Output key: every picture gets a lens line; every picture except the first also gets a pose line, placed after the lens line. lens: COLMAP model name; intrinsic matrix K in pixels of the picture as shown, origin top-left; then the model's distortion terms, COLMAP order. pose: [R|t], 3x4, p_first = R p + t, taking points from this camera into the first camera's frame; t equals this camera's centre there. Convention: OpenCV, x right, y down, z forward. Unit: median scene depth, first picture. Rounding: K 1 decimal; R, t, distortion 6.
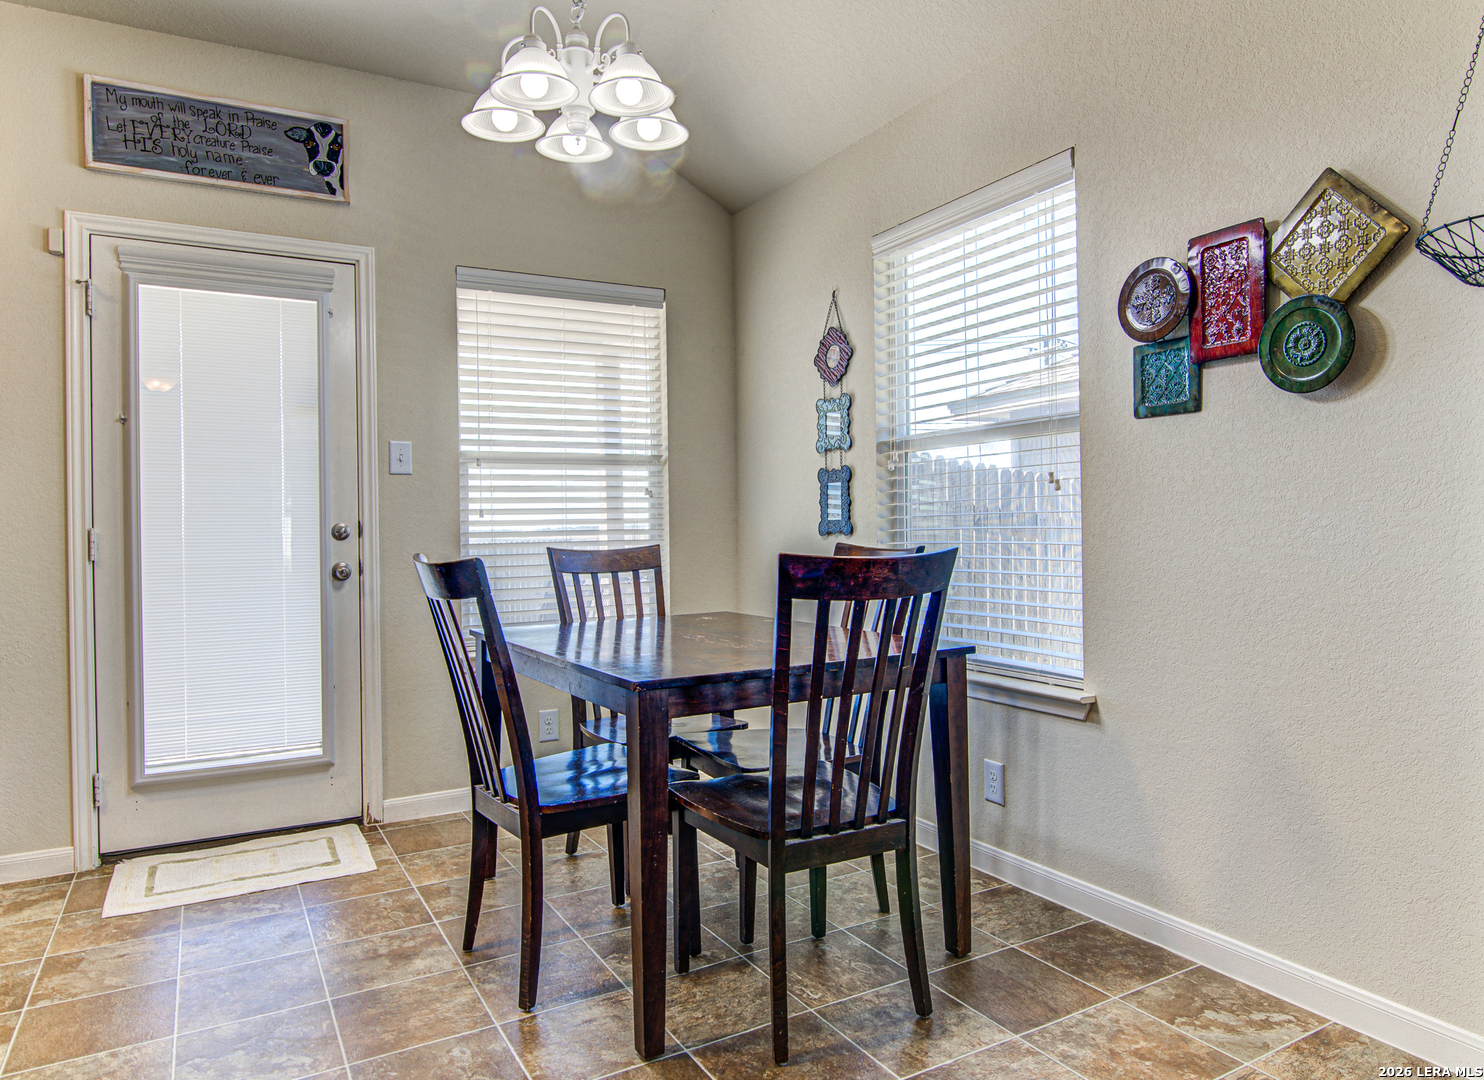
lens RADIAL K [[940.0, 0, 745.4], [0, 940.0, 534.1], [0, 0, 1]] dist [-0.003596, -0.005211]
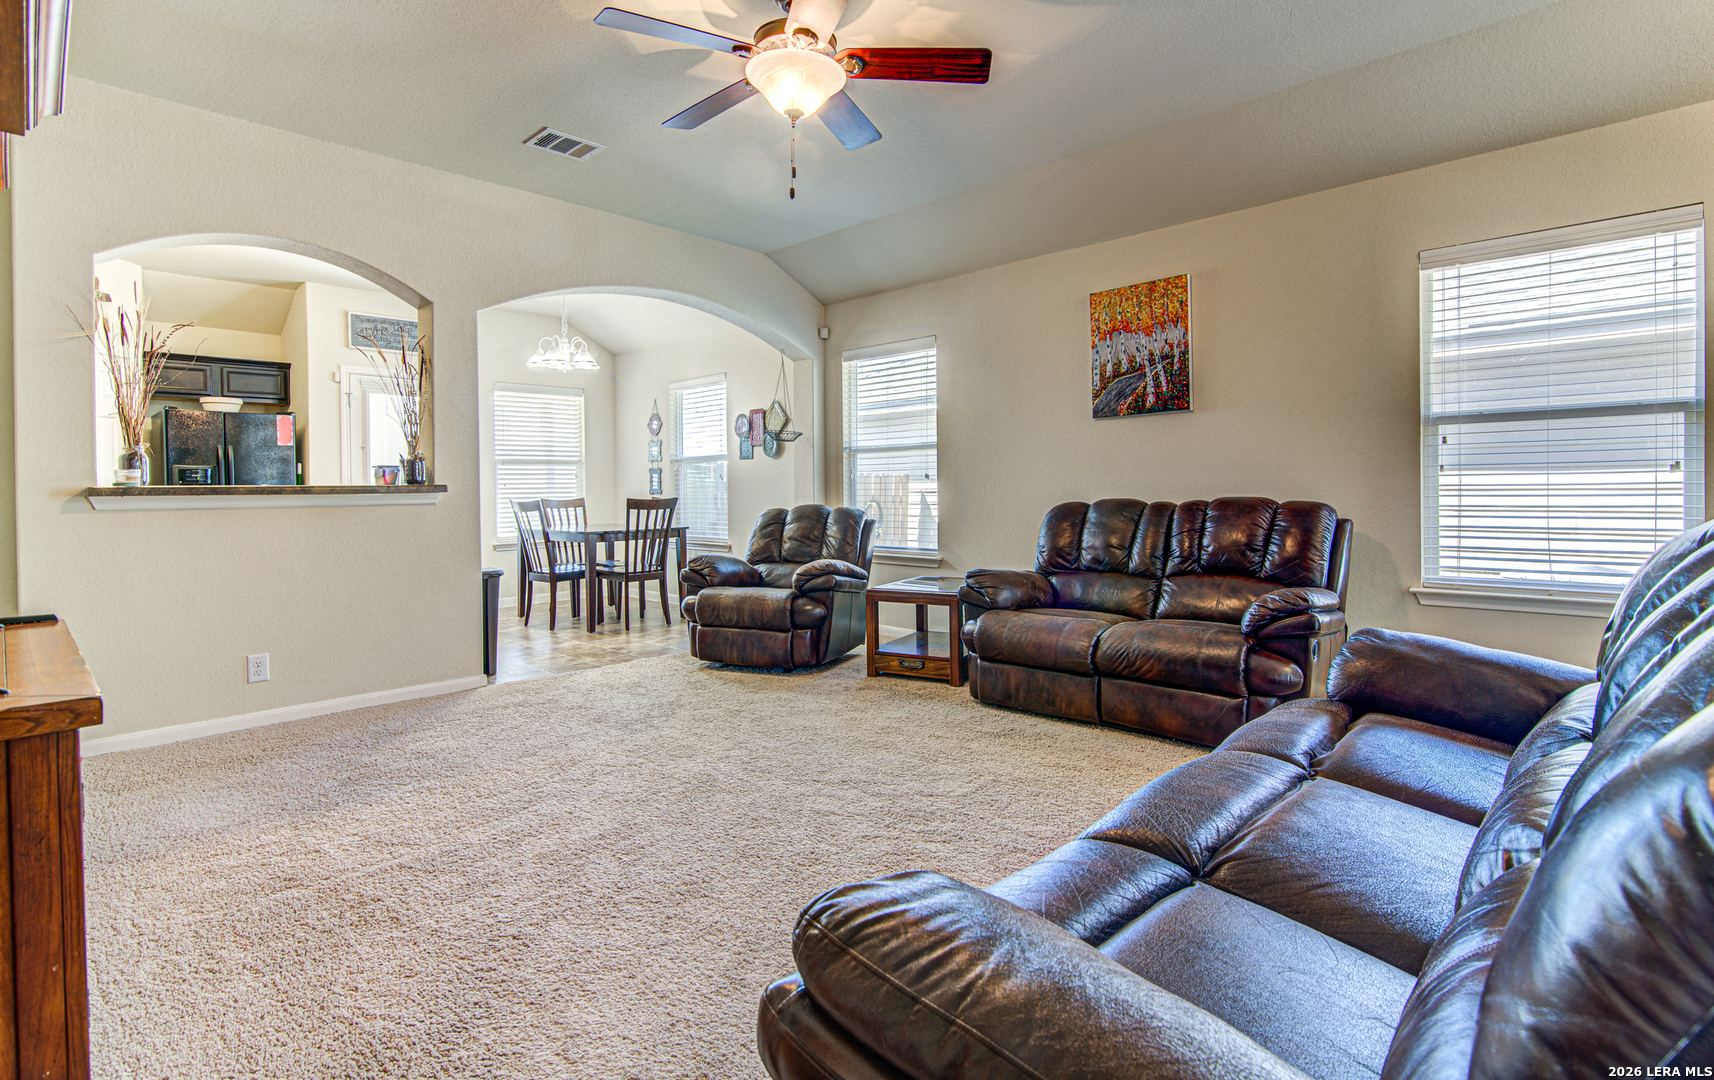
lens RADIAL K [[797.9, 0, 858.2], [0, 797.9, 463.6], [0, 0, 1]] dist [-0.000383, -0.000004]
pose [[0.957471, 0.014445, 0.288169, -0.000931], [-0.002276, 0.999093, -0.042519, 0.009697], [-0.288522, 0.040055, 0.956635, -1.450727]]
